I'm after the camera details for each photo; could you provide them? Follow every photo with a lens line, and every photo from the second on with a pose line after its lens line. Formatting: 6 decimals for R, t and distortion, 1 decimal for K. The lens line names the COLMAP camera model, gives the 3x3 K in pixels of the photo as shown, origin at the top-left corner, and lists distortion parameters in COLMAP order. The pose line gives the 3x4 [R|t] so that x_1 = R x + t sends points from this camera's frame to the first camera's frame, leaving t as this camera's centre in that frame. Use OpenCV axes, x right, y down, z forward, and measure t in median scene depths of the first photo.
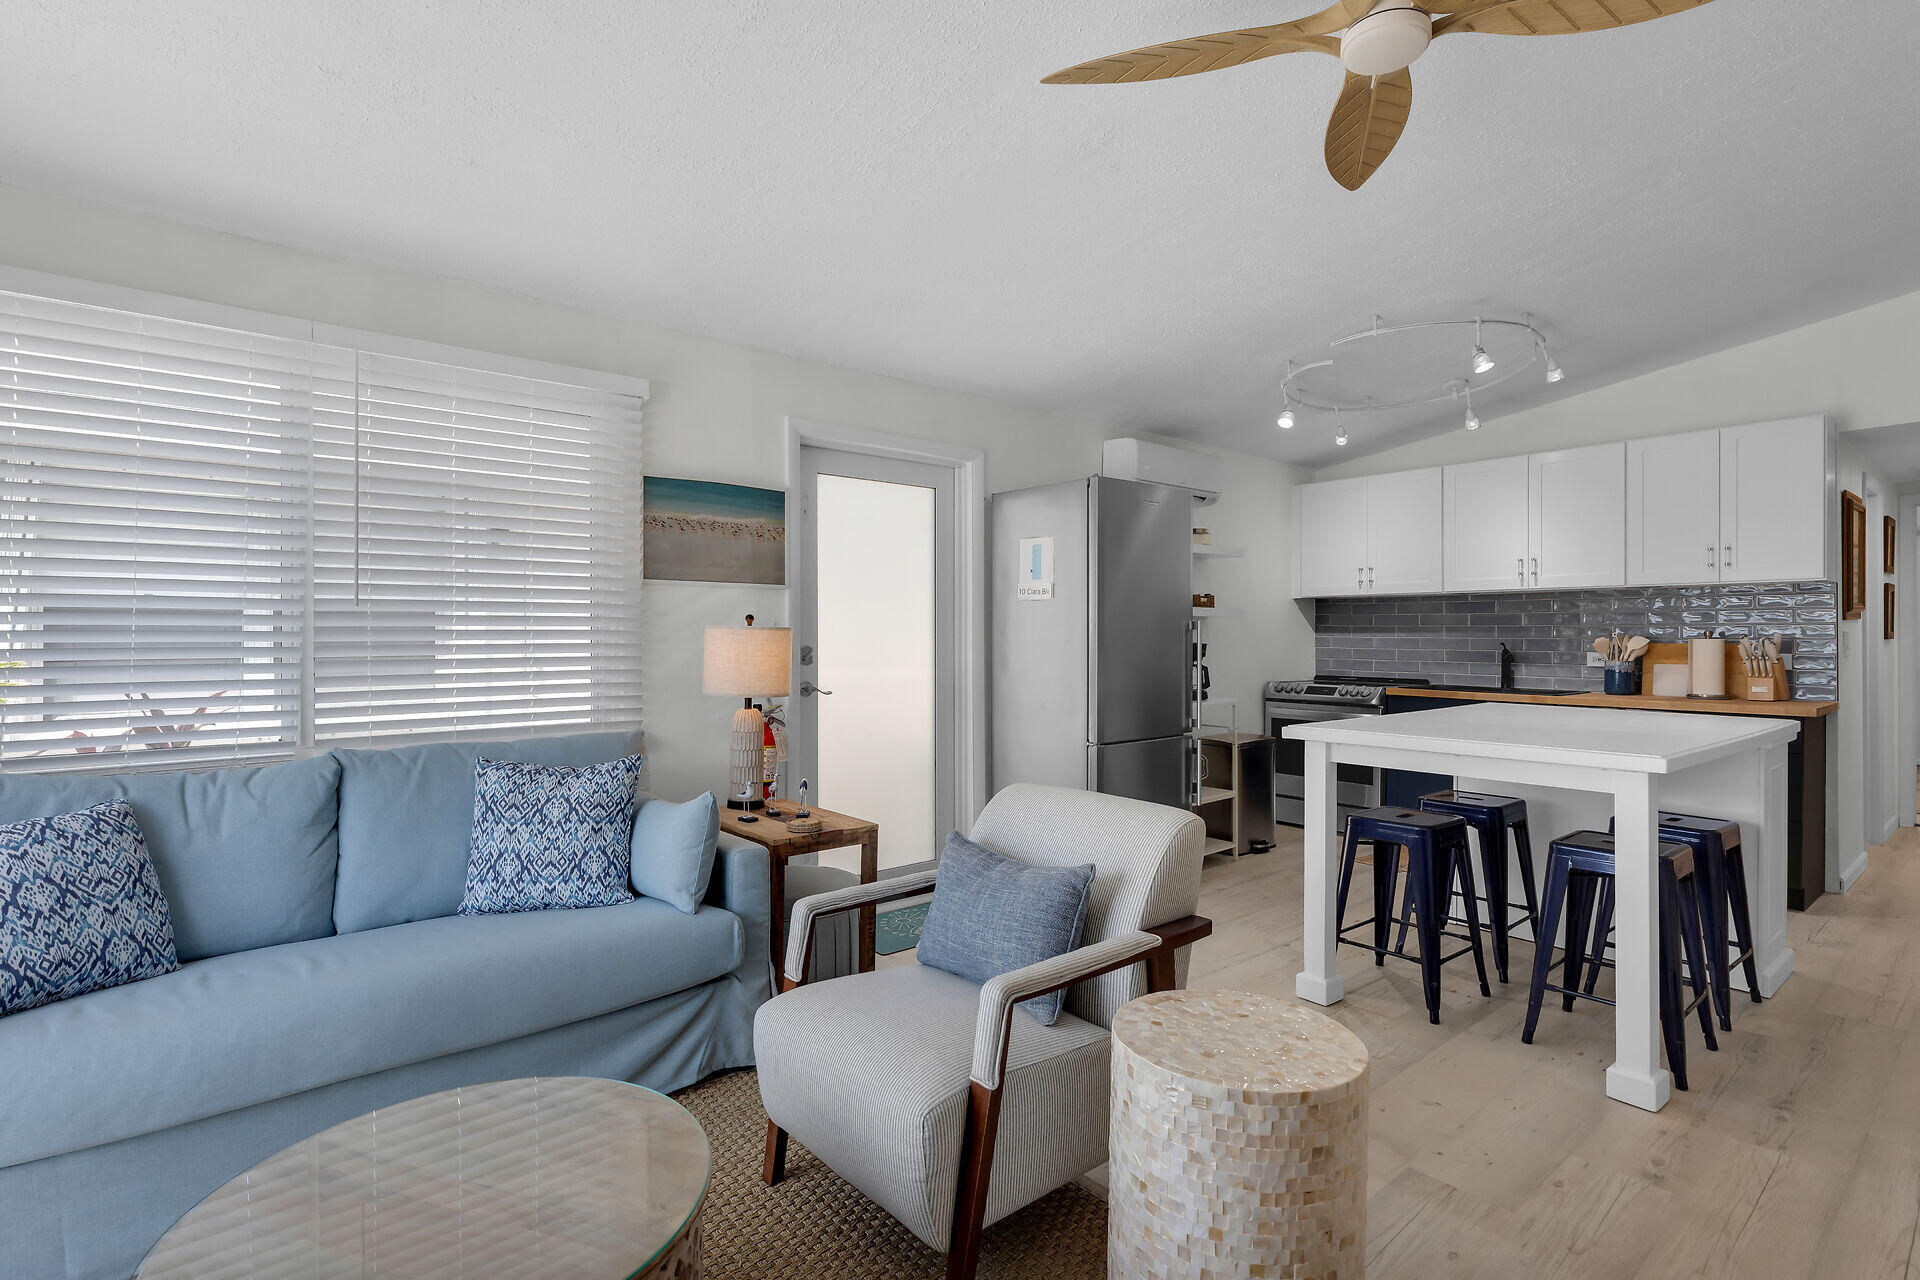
lens RADIAL K [[887.8, 0, 941.9], [0, 887.8, 646.5], [0, 0, 1]] dist [0.012757, -0.001879]
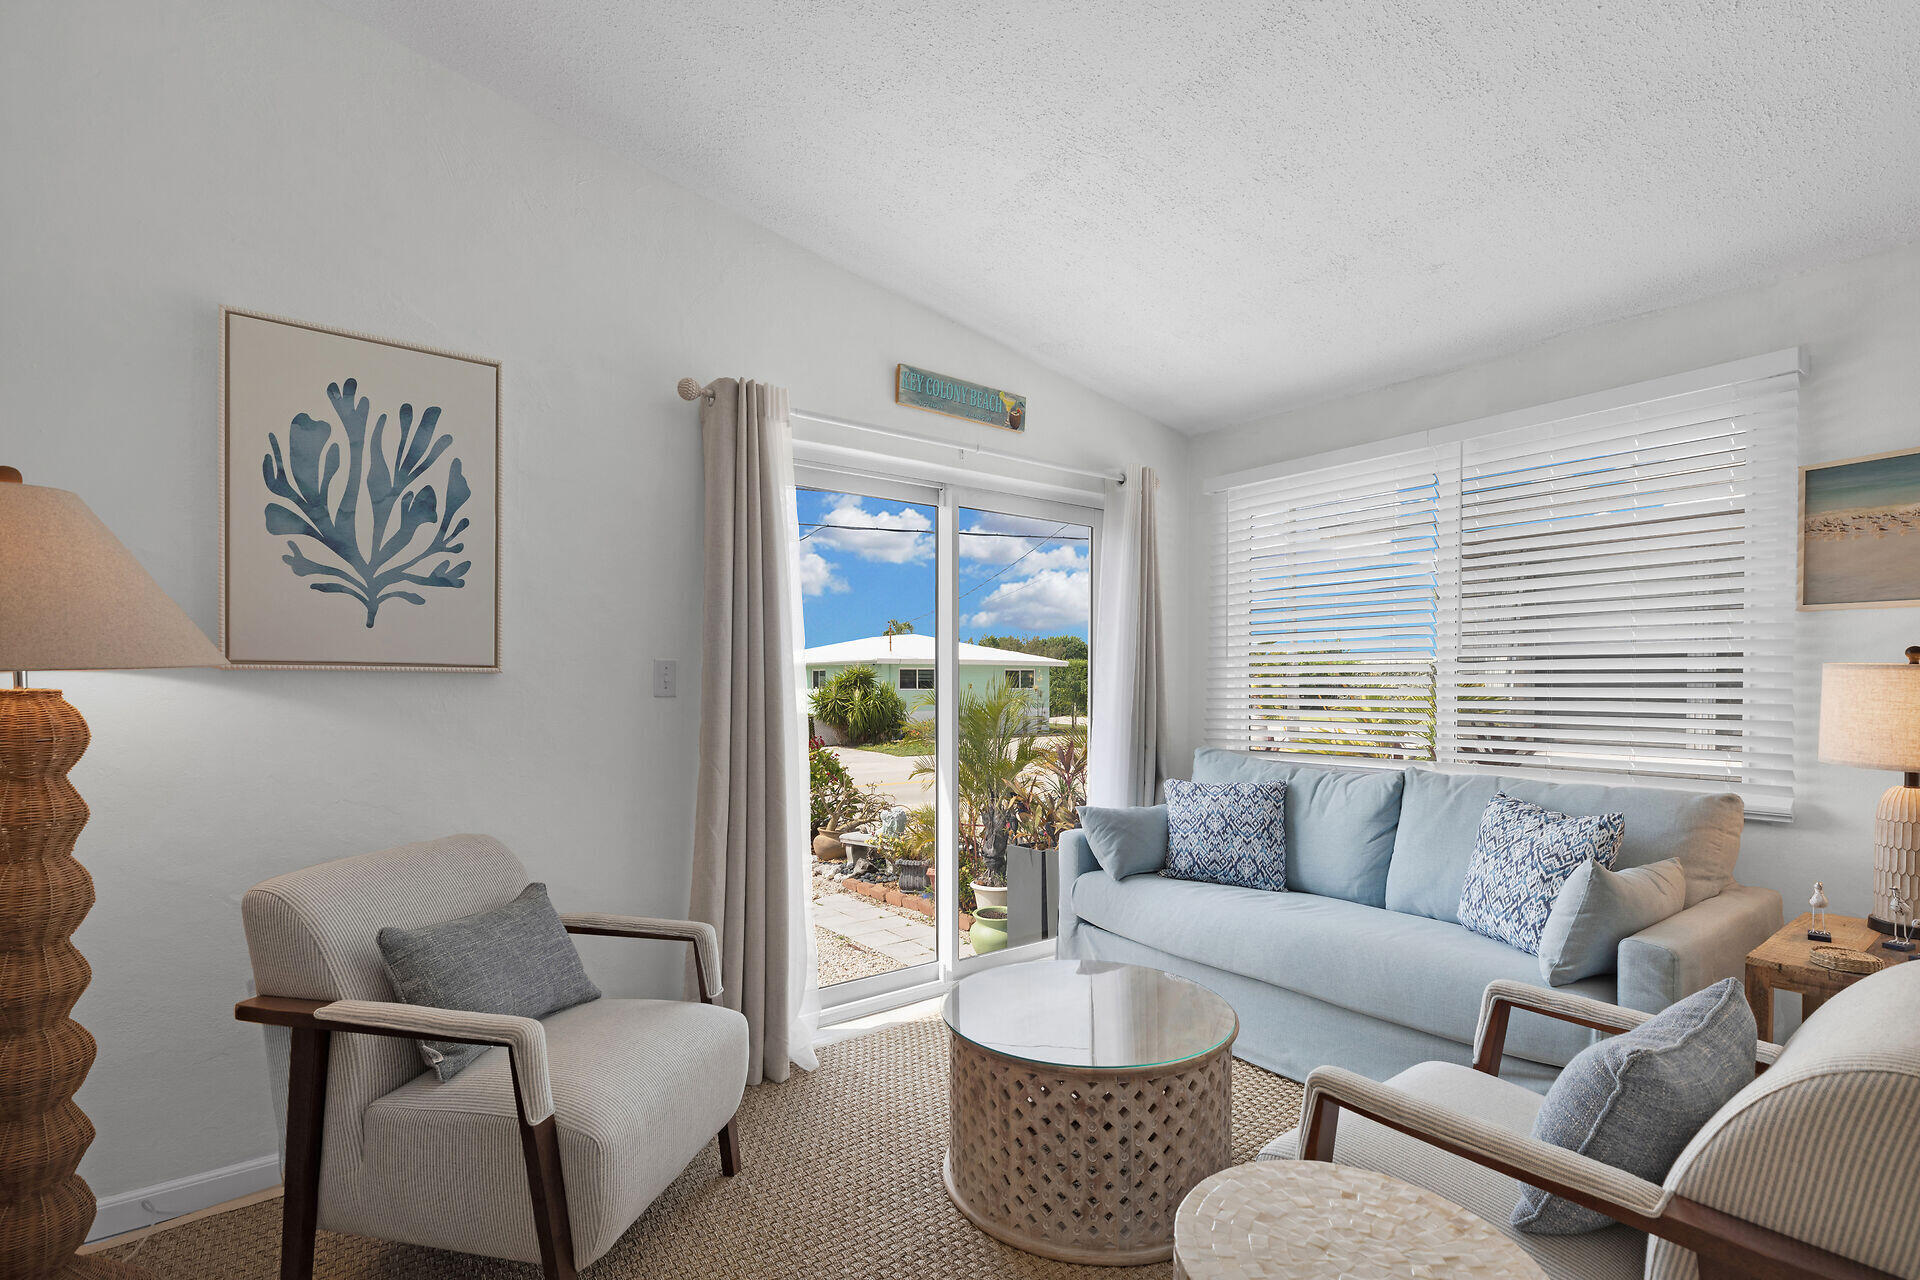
lens RADIAL K [[882.4, 0, 974.0], [0, 882.4, 695.1], [0, 0, 1]] dist [0.003202, 0.001779]
pose [[0.007319, 0.017334, -0.999823, 0.601875], [-0.014187, 0.999751, 0.017229, -0.001943], [0.999873, 0.014059, 0.007563, 0.394423]]
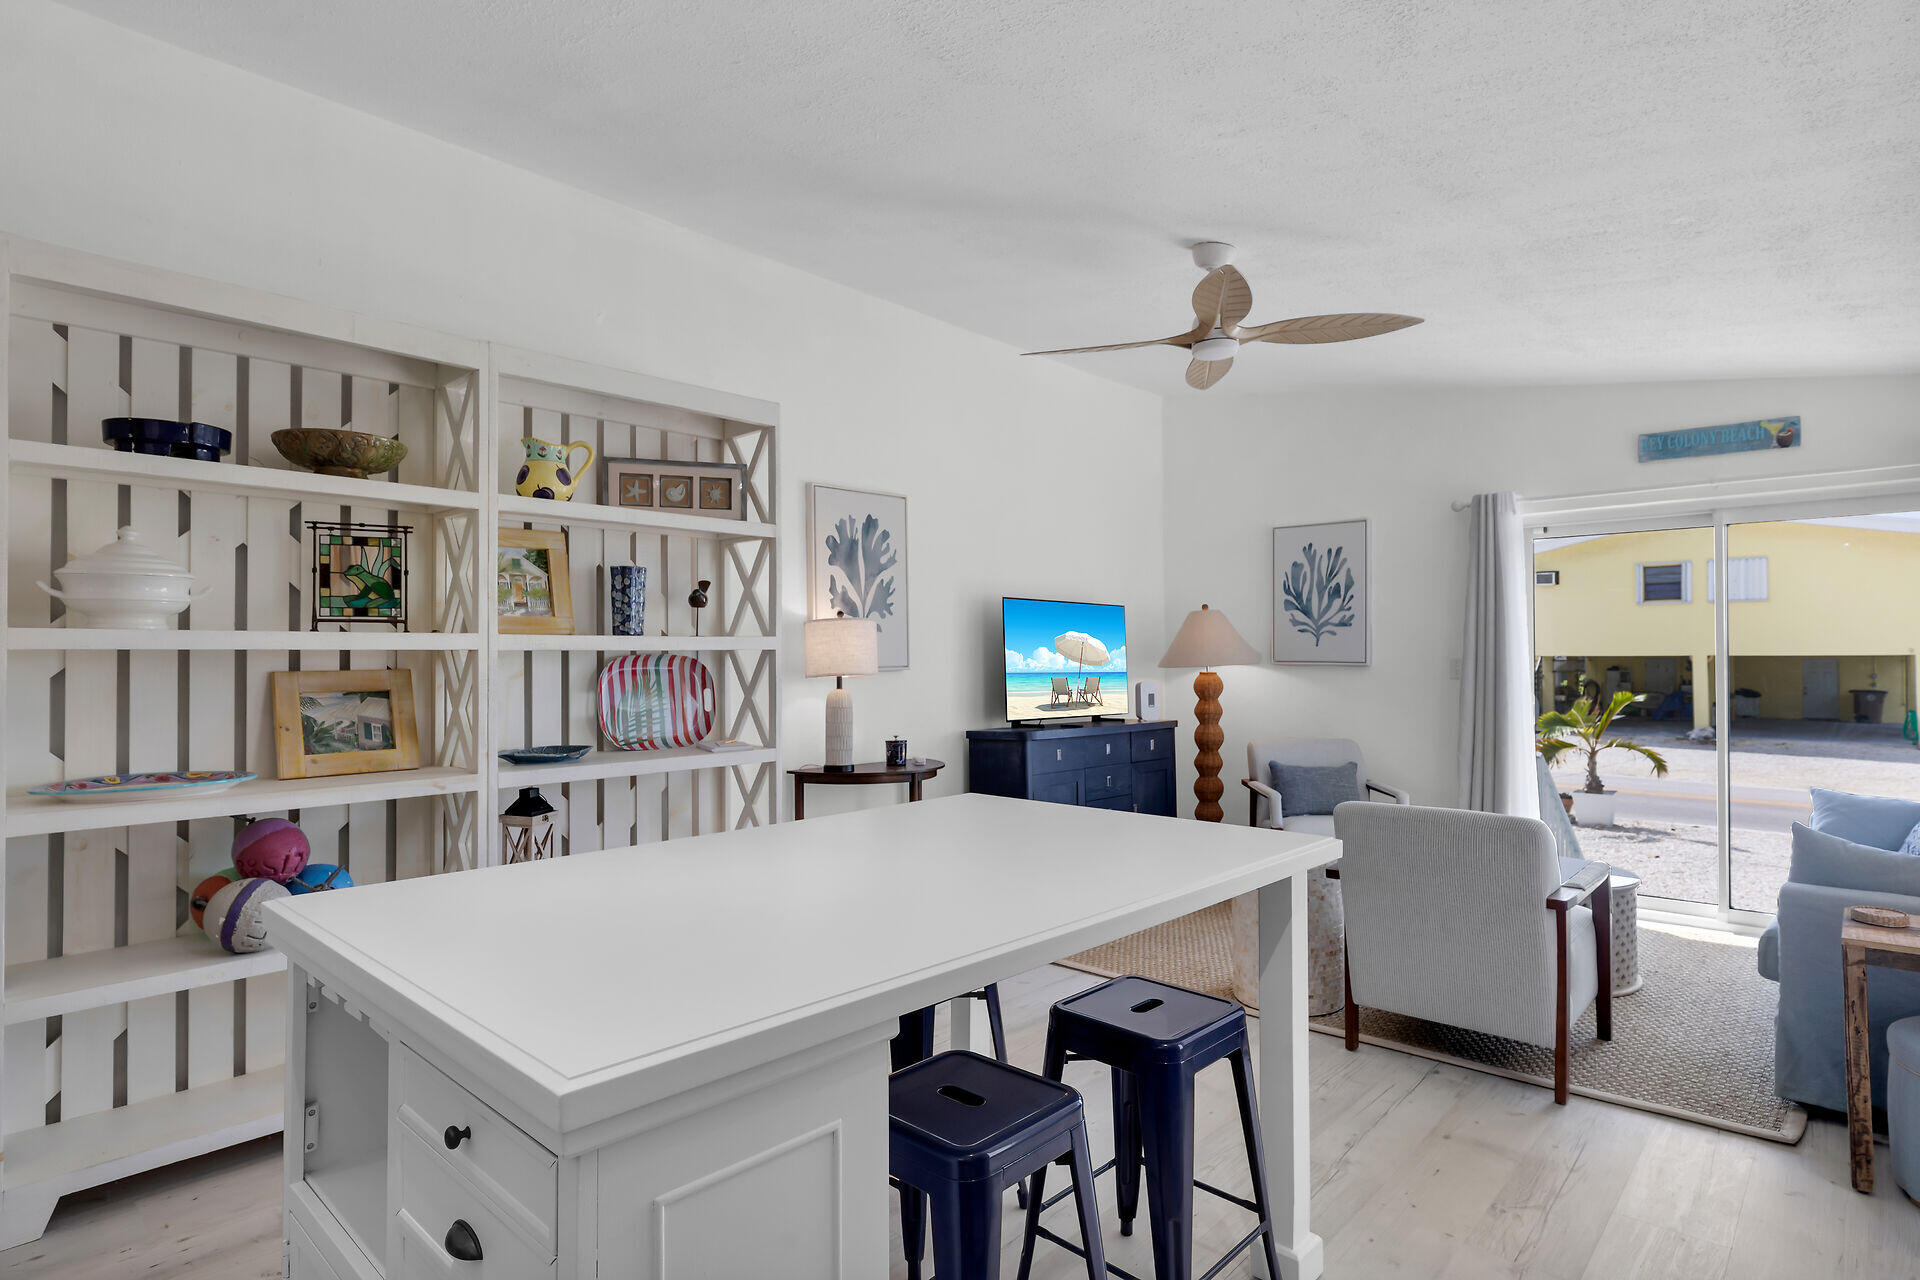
lens RADIAL K [[1027.8, 0, 931.8], [0, 1027.8, 641.0], [0, 0, 1]] dist [-0.006525, 0.000951]
pose [[-0.987720, 0.001486, -0.156229, 1.001615], [0.001640, 0.999998, -0.000859, -0.060058], [0.156228, -0.001104, -0.987720, 2.112370]]
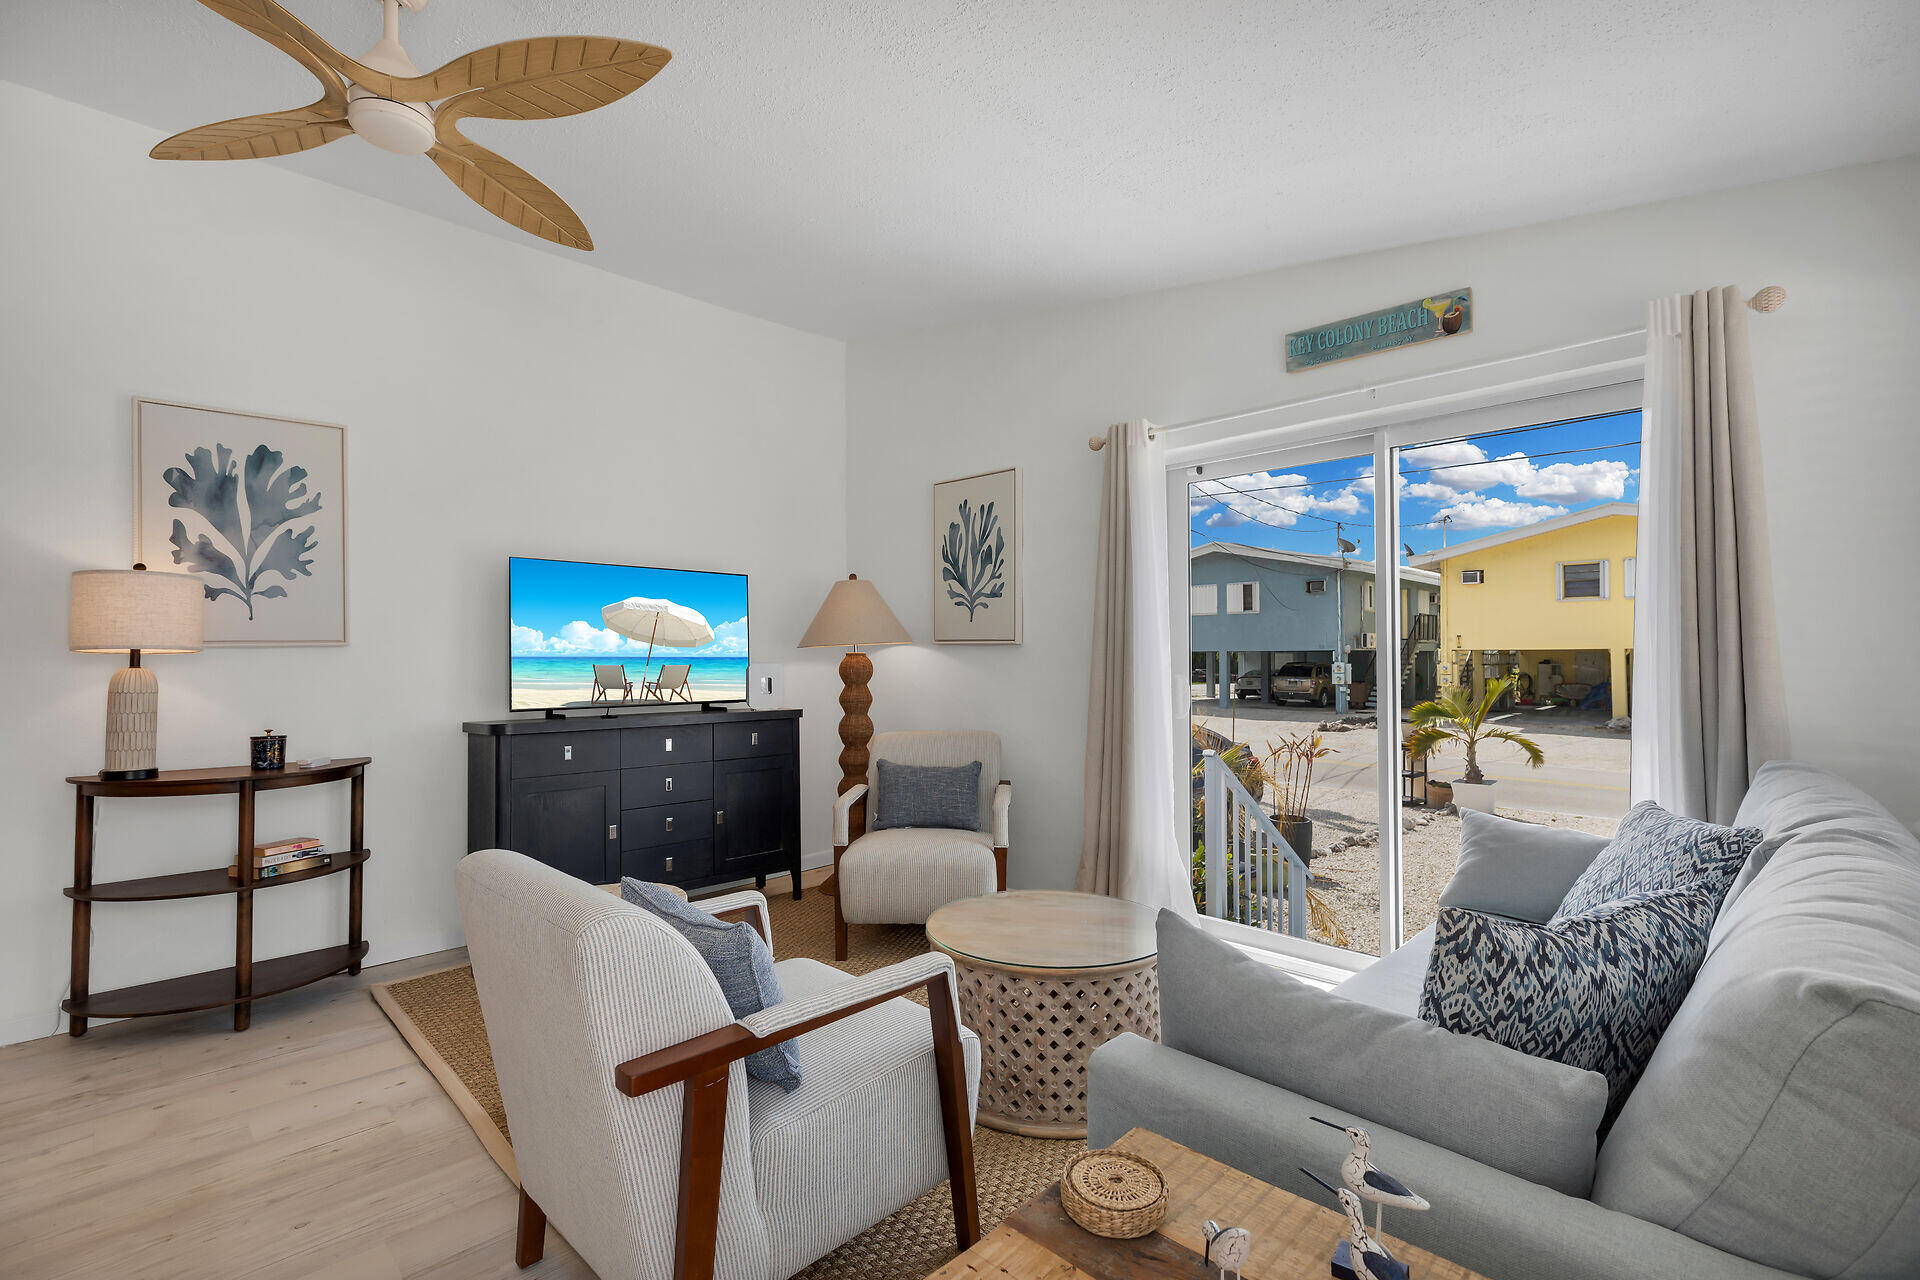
lens RADIAL K [[882.4, 0, 943.9], [0, 882.4, 638.4], [0, 0, 1]] dist [0.003202, 0.001779]
pose [[-0.992573, 0.003031, -0.121612, -0.048570], [0.003523, 0.999986, -0.003833, -0.006915], [0.121598, -0.004233, -0.992570, 1.570379]]
